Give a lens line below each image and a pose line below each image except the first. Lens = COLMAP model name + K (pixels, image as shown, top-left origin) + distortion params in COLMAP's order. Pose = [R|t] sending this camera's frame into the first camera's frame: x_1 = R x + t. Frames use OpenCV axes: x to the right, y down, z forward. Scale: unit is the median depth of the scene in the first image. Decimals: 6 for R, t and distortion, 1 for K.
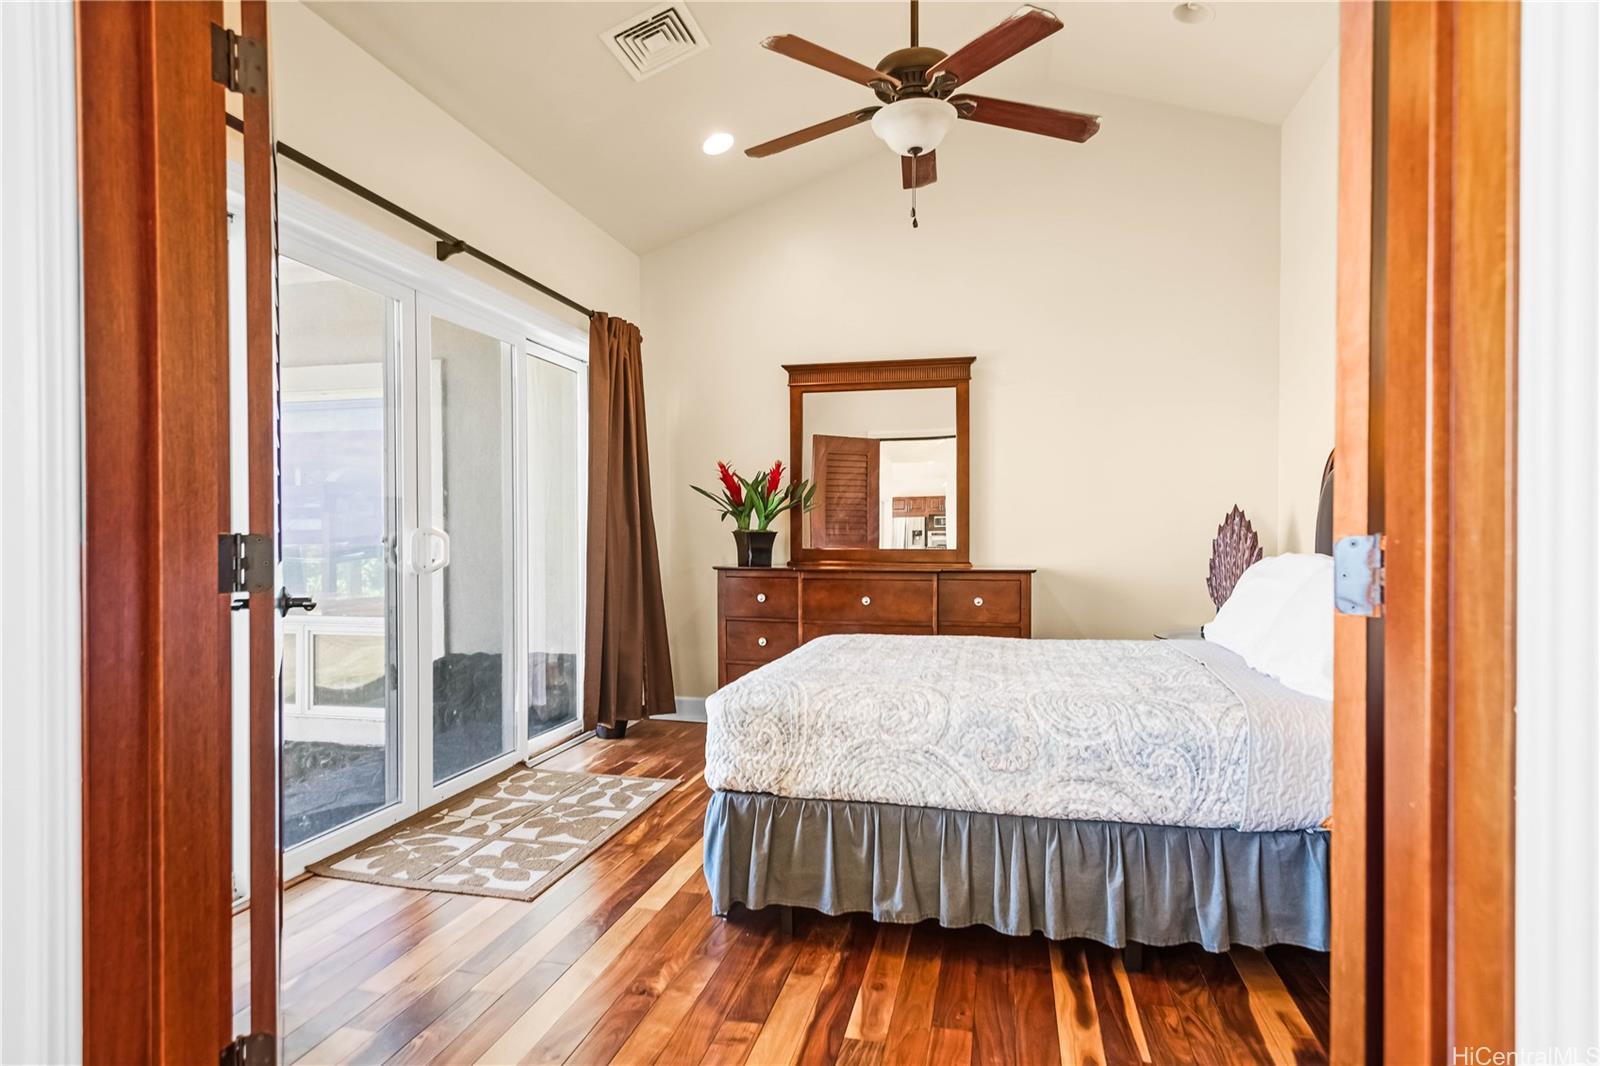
lens RADIAL K [[861.8, 0, 800.2], [0, 861.8, 535.7], [0, 0, 1]] dist [0.000229, 0.000004]
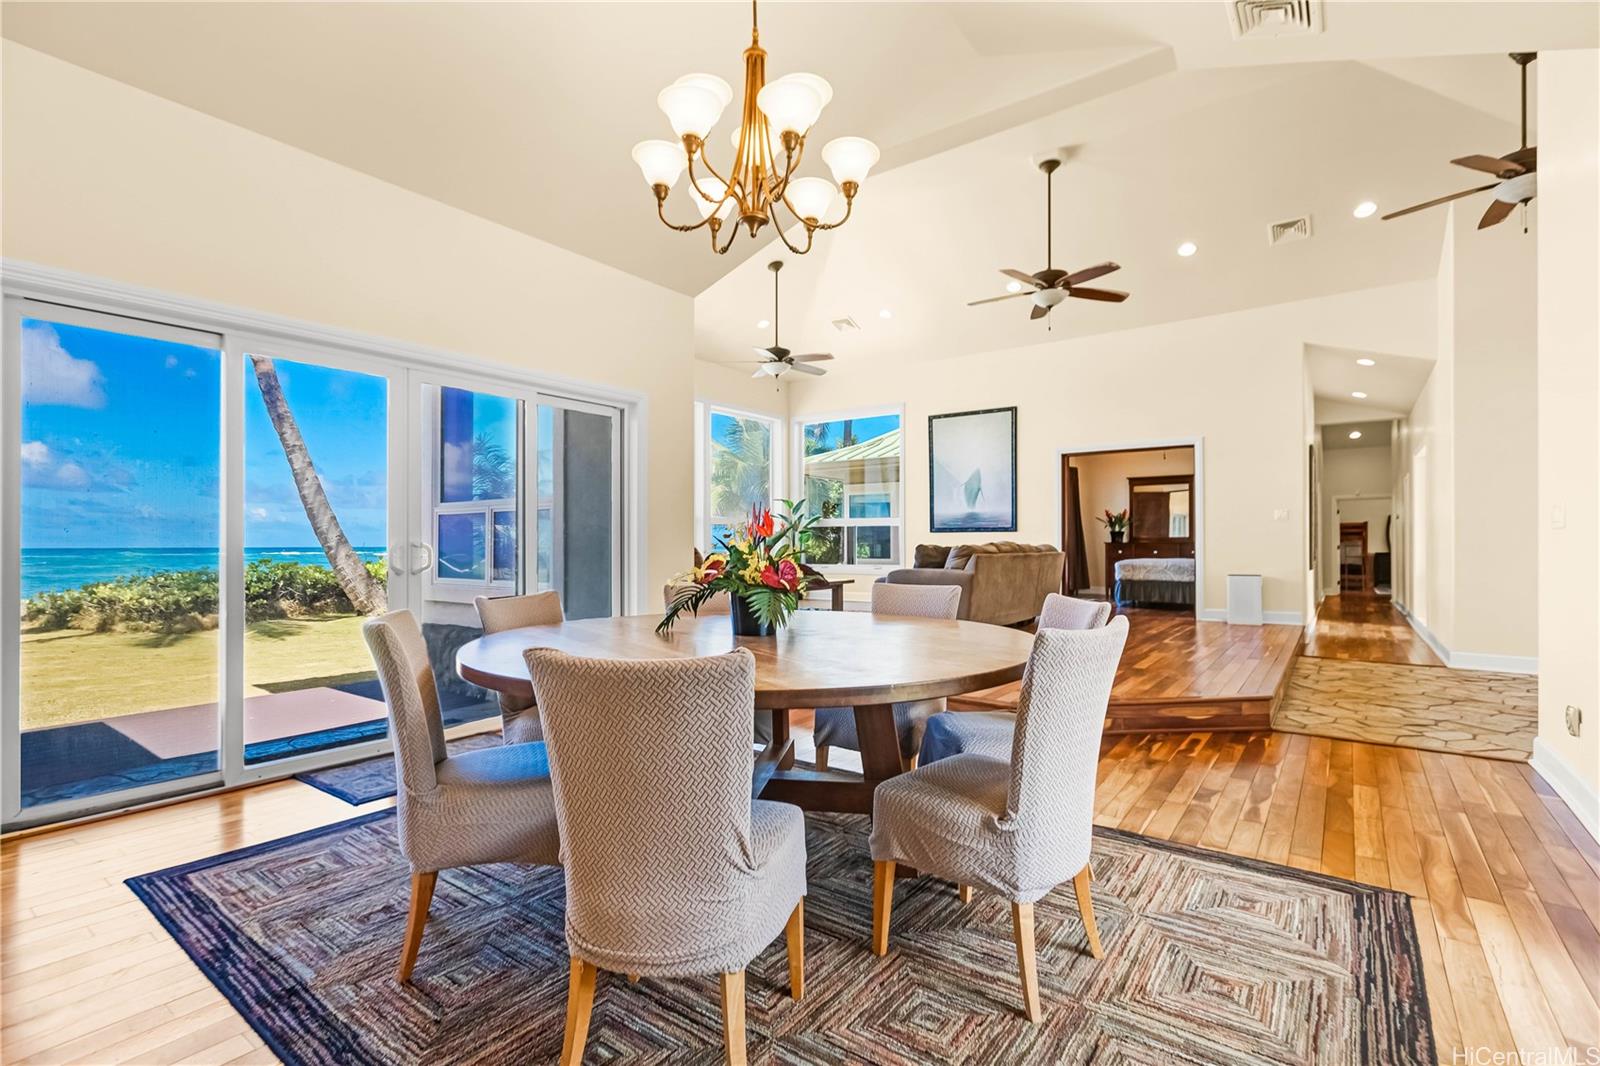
lens RADIAL K [[733.6, 0, 797.2], [0, 733.6, 538.8], [0, 0, 1]] dist [0.000972, 0.000037]
pose [[0.916720, -0.004814, -0.399500, -0.054013], [0.001533, 0.999962, -0.008532, 0.043676], [0.399526, 0.007210, 0.916693, -1.981706]]
